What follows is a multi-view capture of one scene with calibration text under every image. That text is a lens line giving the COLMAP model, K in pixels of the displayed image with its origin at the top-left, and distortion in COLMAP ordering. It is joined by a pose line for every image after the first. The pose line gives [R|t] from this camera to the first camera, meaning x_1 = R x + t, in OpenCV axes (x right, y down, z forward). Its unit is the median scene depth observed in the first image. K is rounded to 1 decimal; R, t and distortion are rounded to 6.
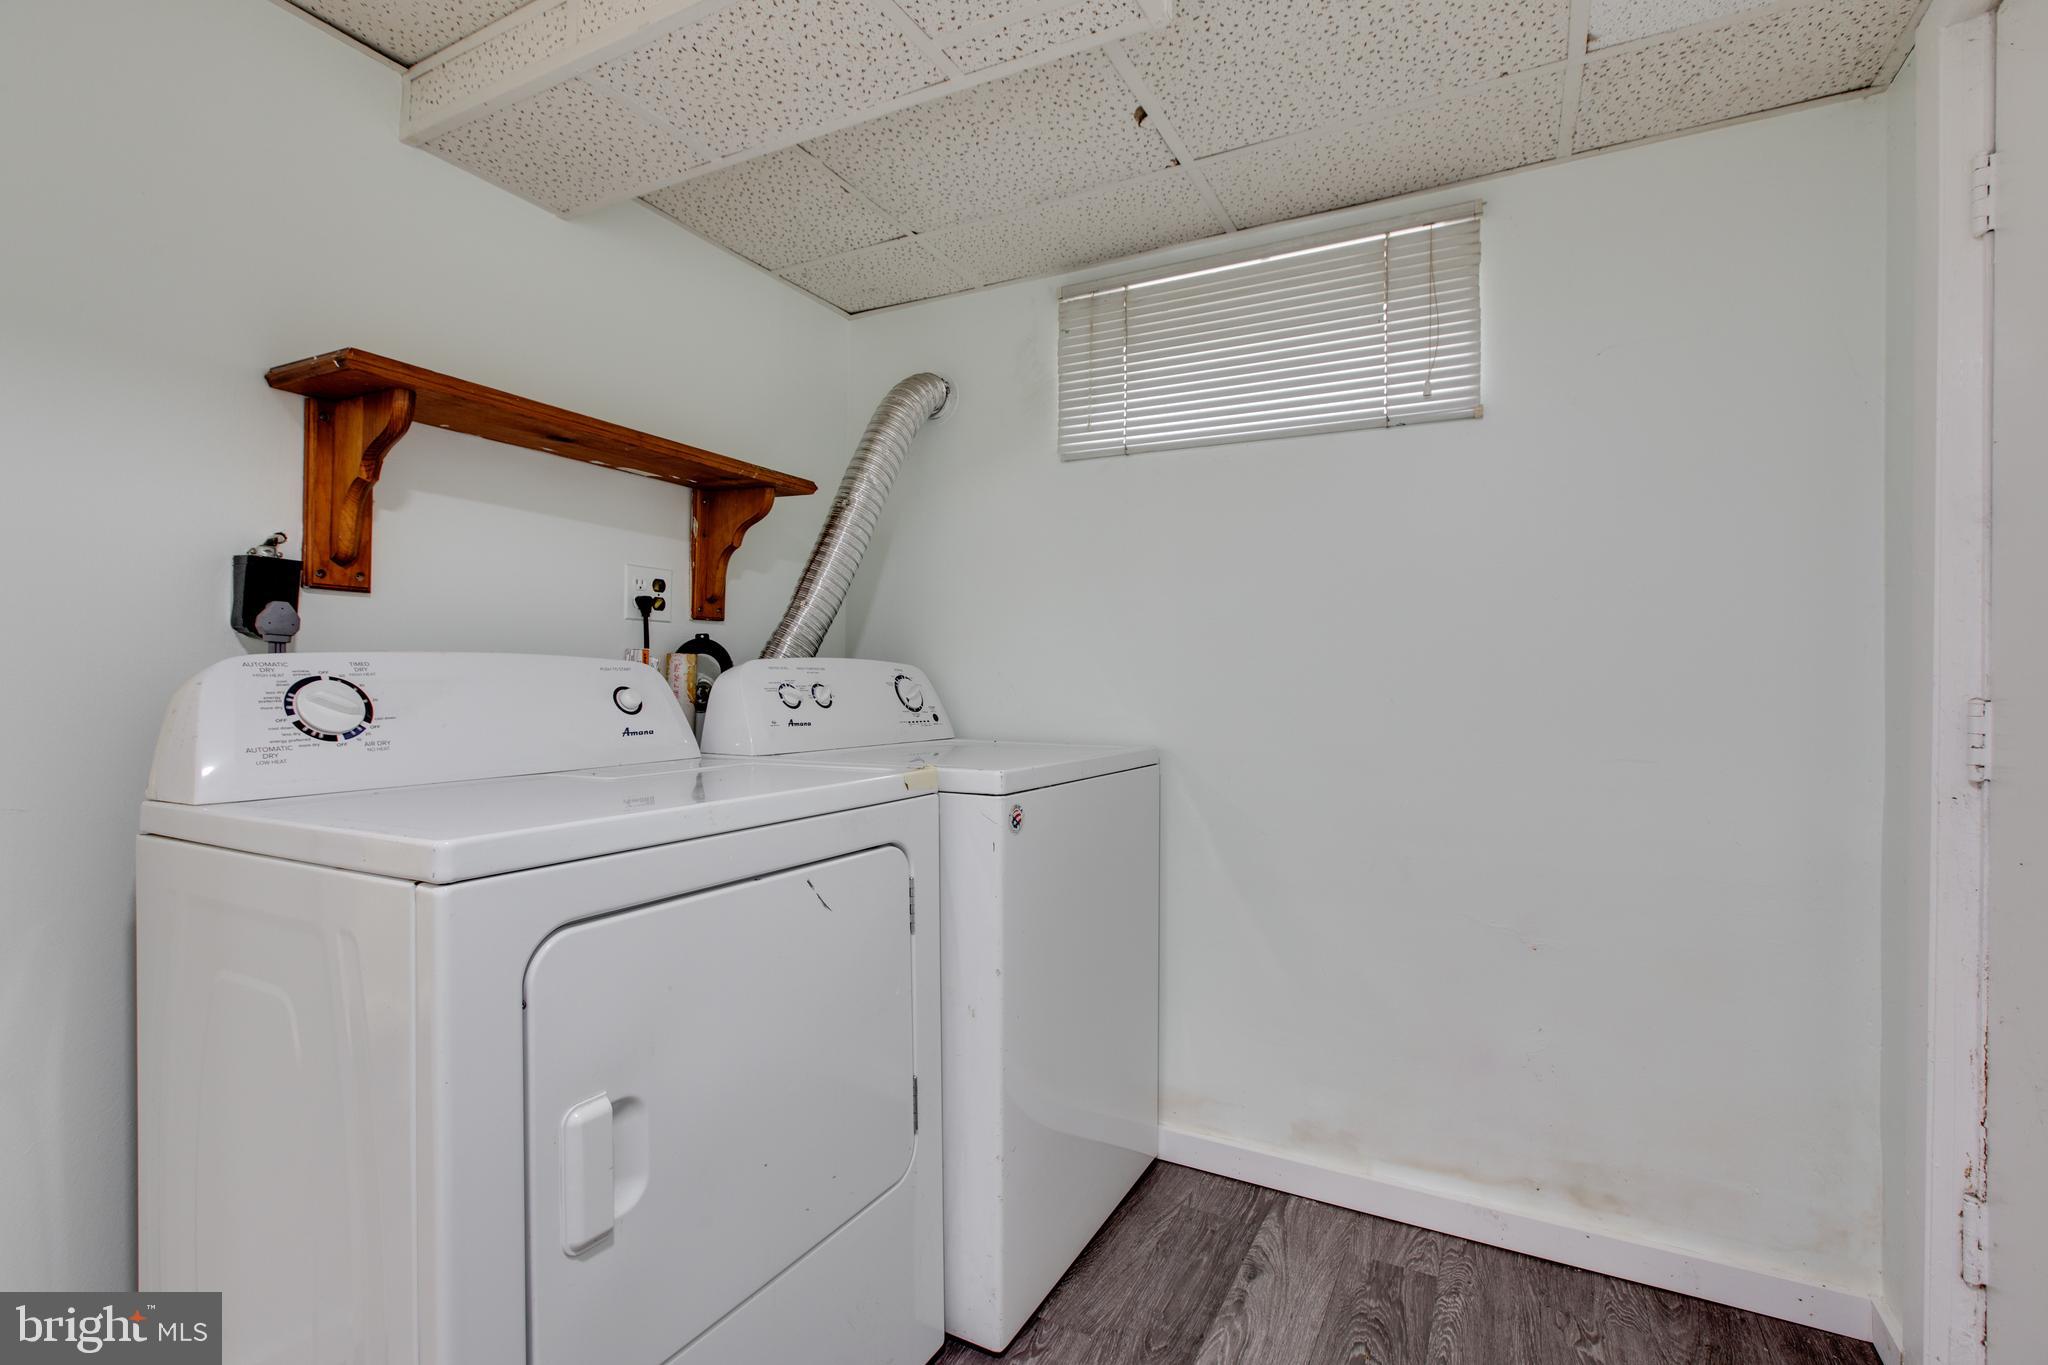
lens RADIAL K [[896.6, 0, 1034.0], [0, 896.6, 672.6], [0, 0, 1]] dist [0.001868, 0.000266]
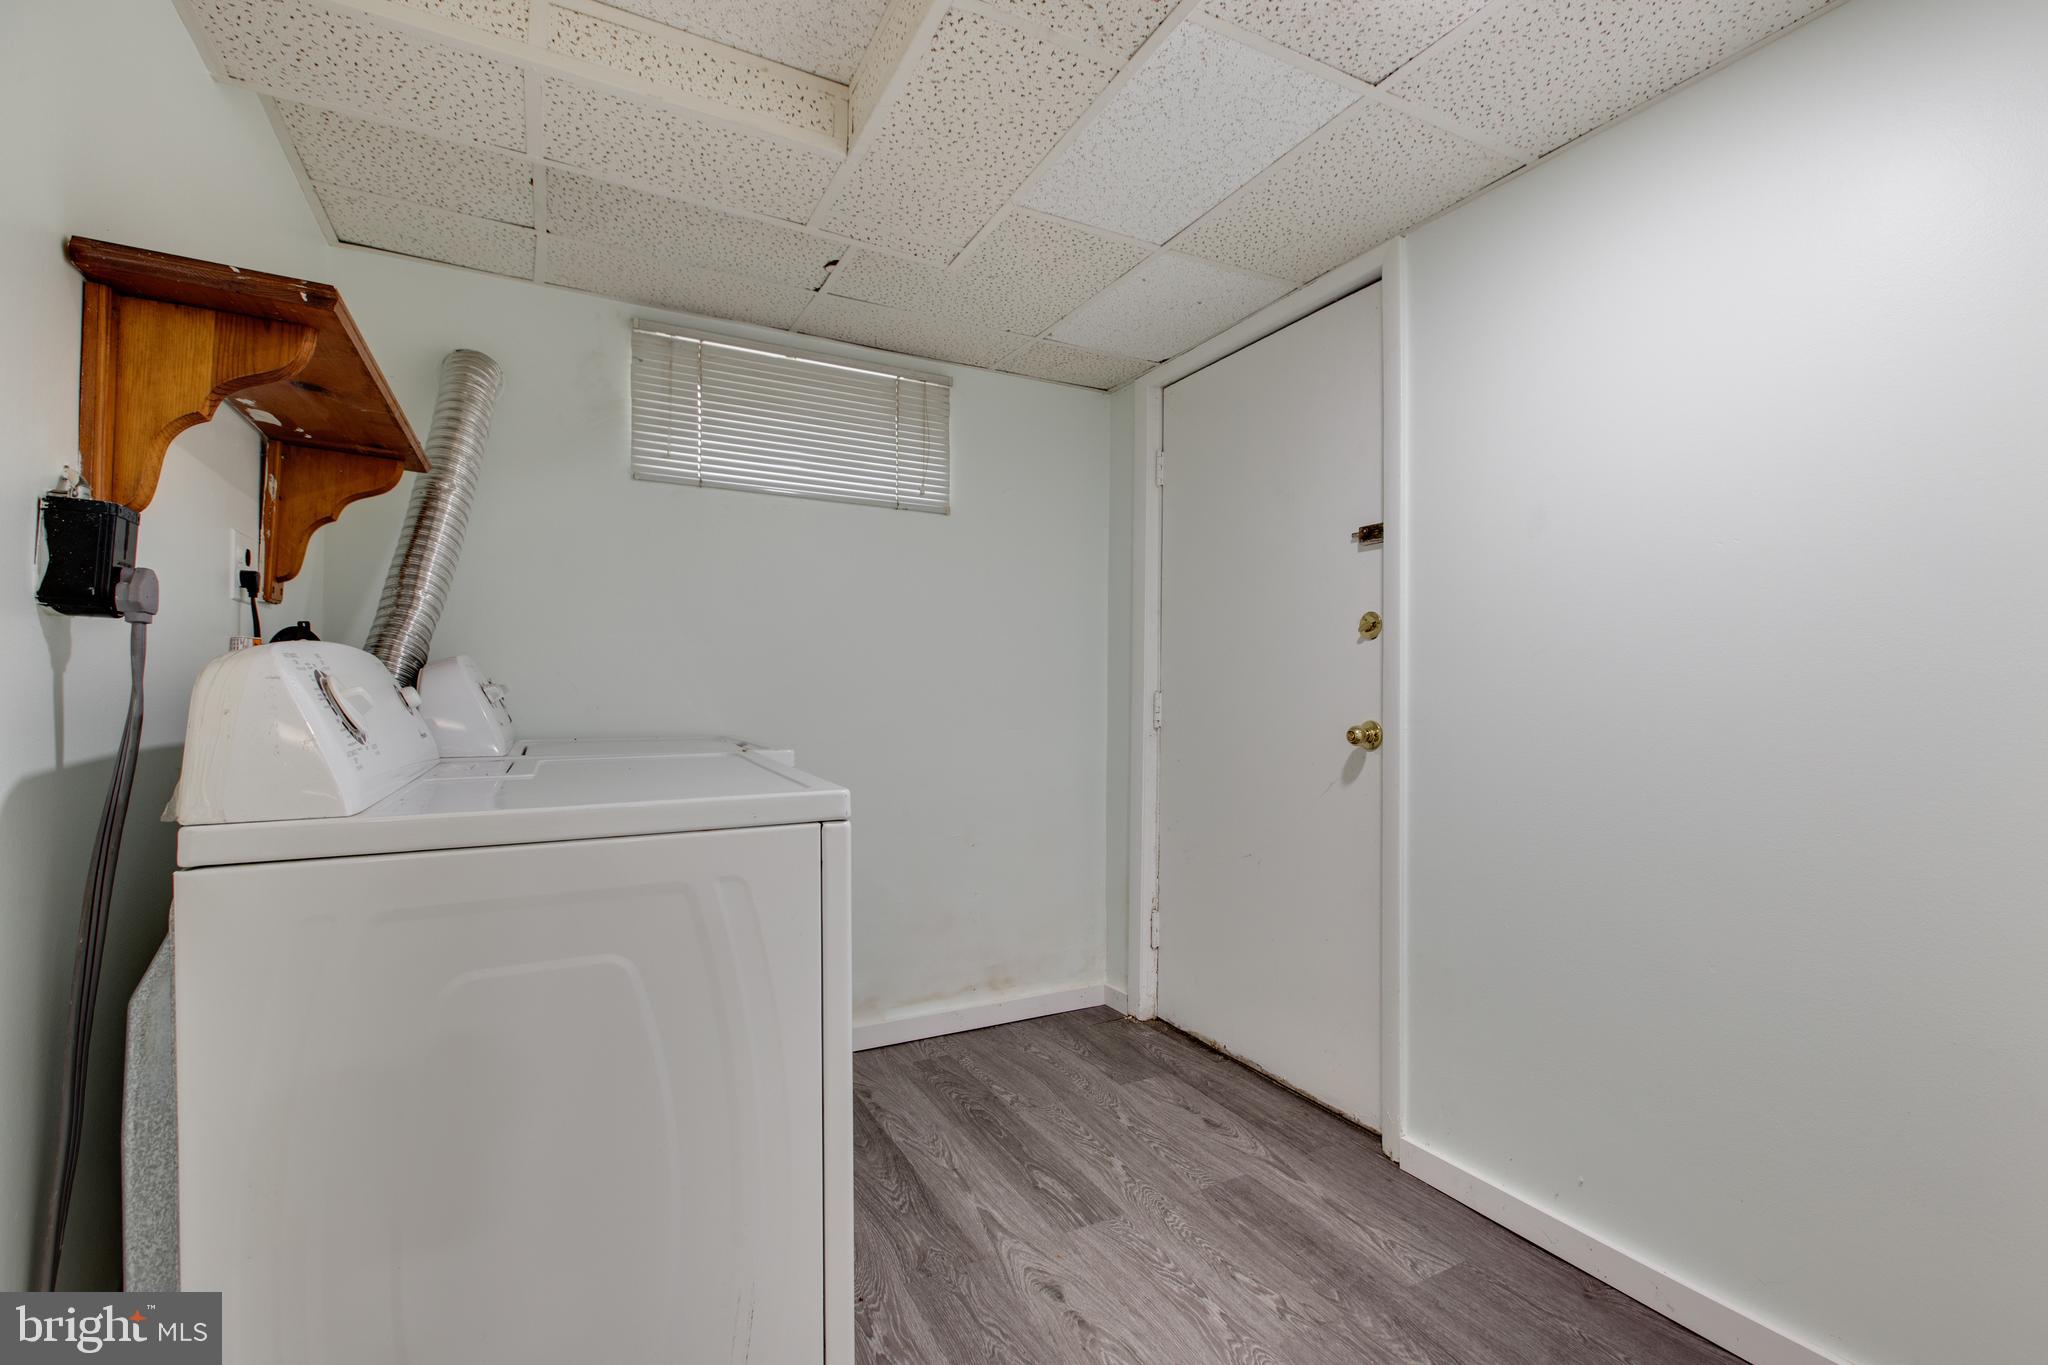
lens RADIAL K [[923.1, 0, 1019.5], [0, 923.1, 686.3], [0, 0, 1]] dist [0.003375, -0.000382]
pose [[0.571986, 0.001503, 0.820262, -0.760479], [-0.011942, 0.999908, 0.006495, 0.004417], [-0.820176, -0.013510, 0.571951, -0.032796]]
